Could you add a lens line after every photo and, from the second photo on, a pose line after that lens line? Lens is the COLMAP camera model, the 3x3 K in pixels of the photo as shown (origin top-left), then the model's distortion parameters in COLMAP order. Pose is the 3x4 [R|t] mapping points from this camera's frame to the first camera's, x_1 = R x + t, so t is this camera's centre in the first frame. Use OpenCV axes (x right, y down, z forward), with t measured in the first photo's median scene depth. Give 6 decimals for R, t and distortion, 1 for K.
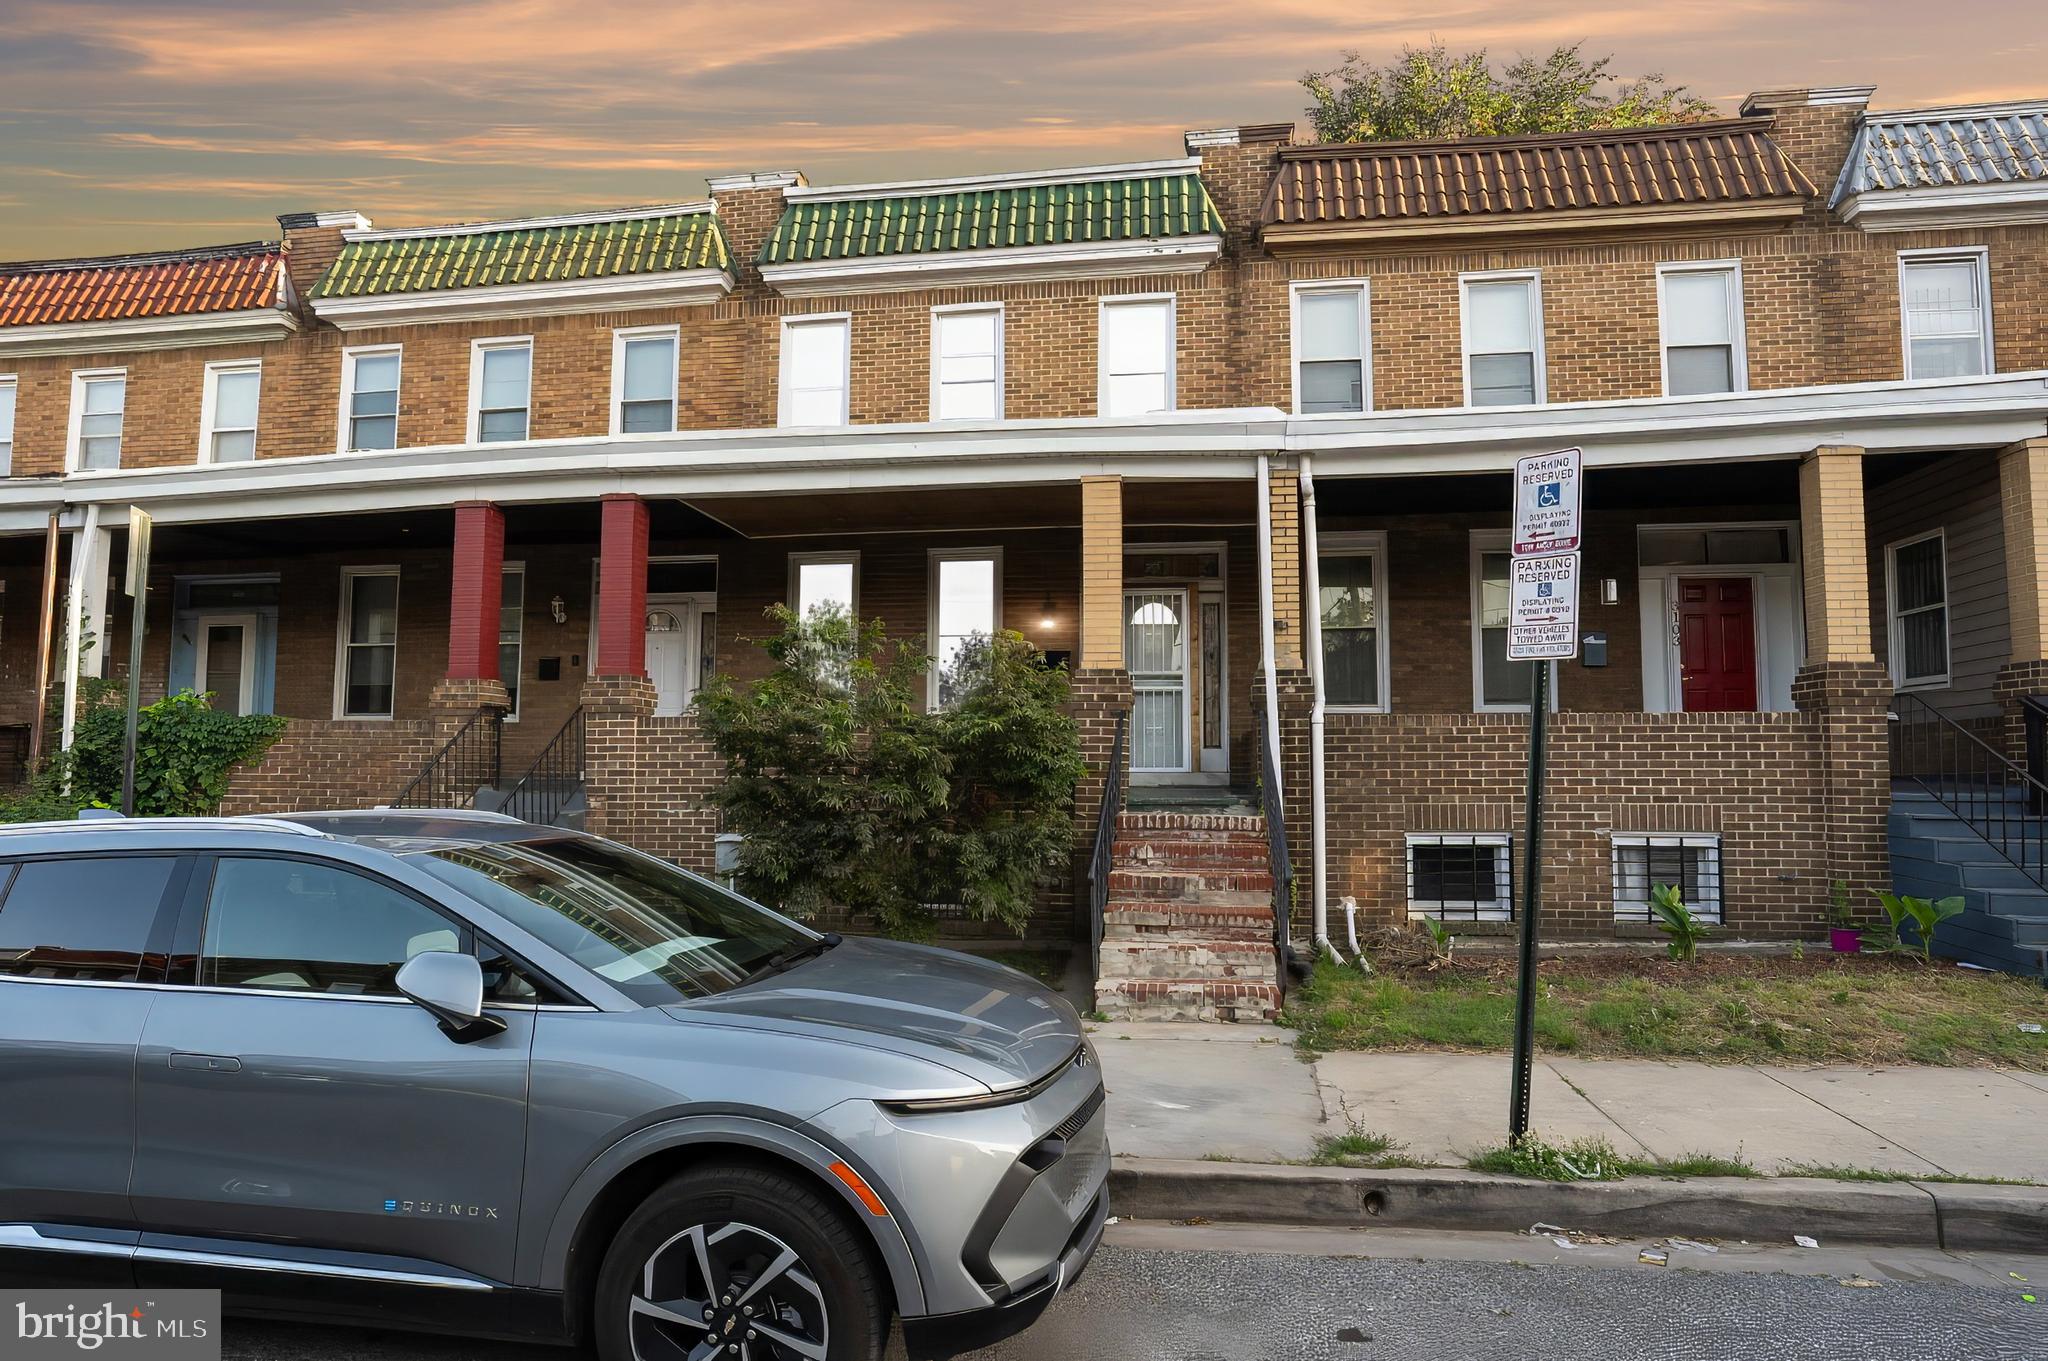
lens RADIAL K [[1114.5, 0, 1013.1], [0, 1114.5, 697.2], [0, 0, 1]] dist [-0.048475, 0.021026]
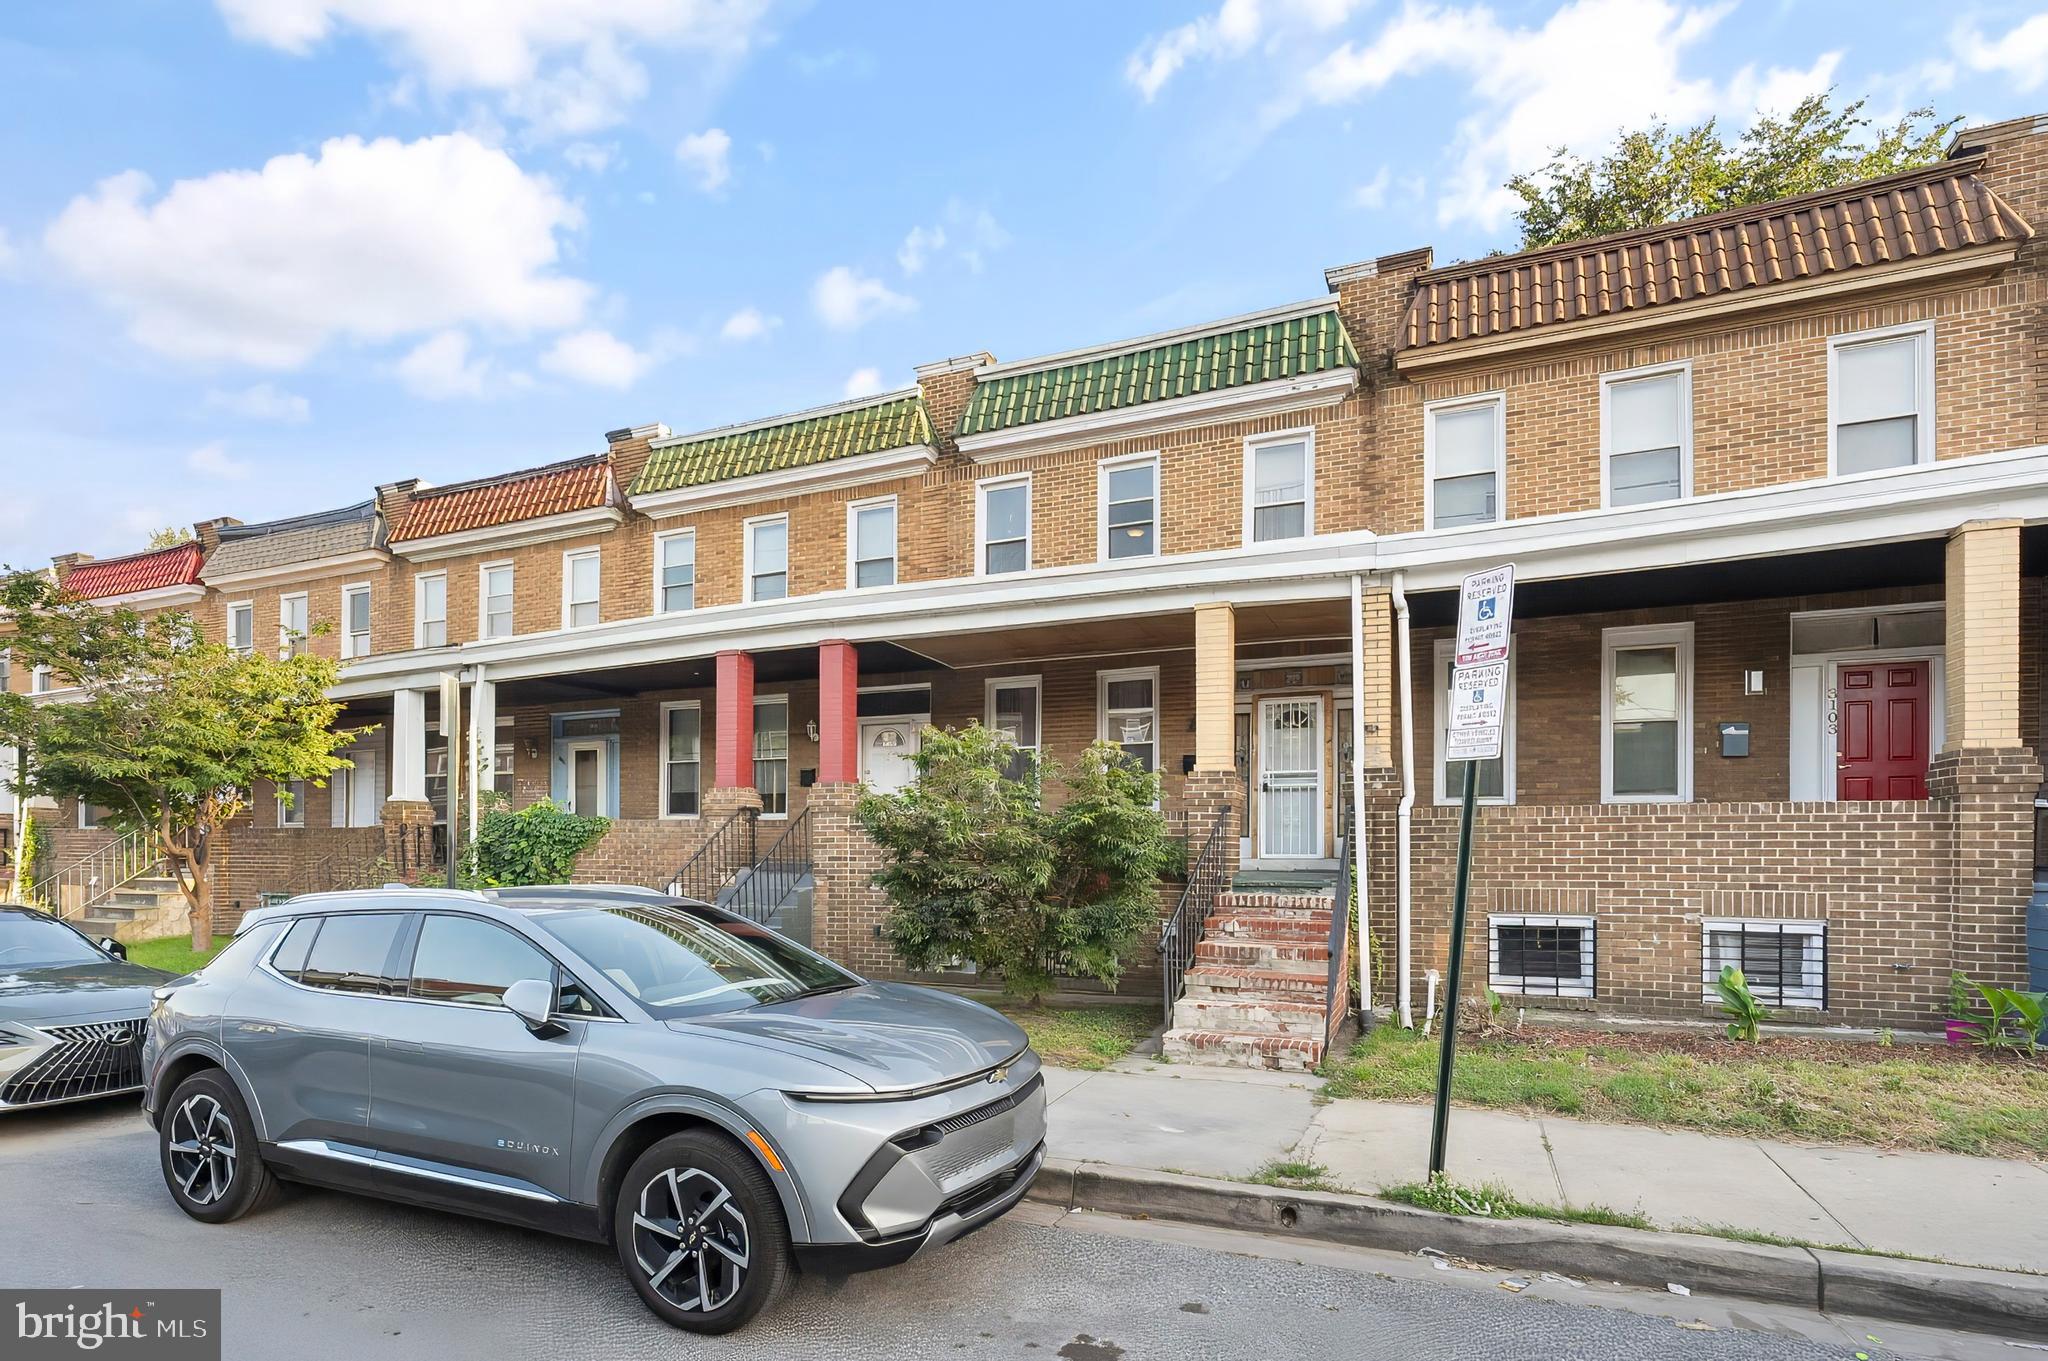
lens RADIAL K [[956.9, 0, 1038.6], [0, 956.9, 858.0], [0, 0, 1]] dist [-0.005047, 0.002252]
pose [[0.970669, 0.001879, -0.240414, 0.146193], [0.014355, 0.997732, 0.065756, -0.002212], [0.239992, -0.067279, 0.968441, -0.024908]]
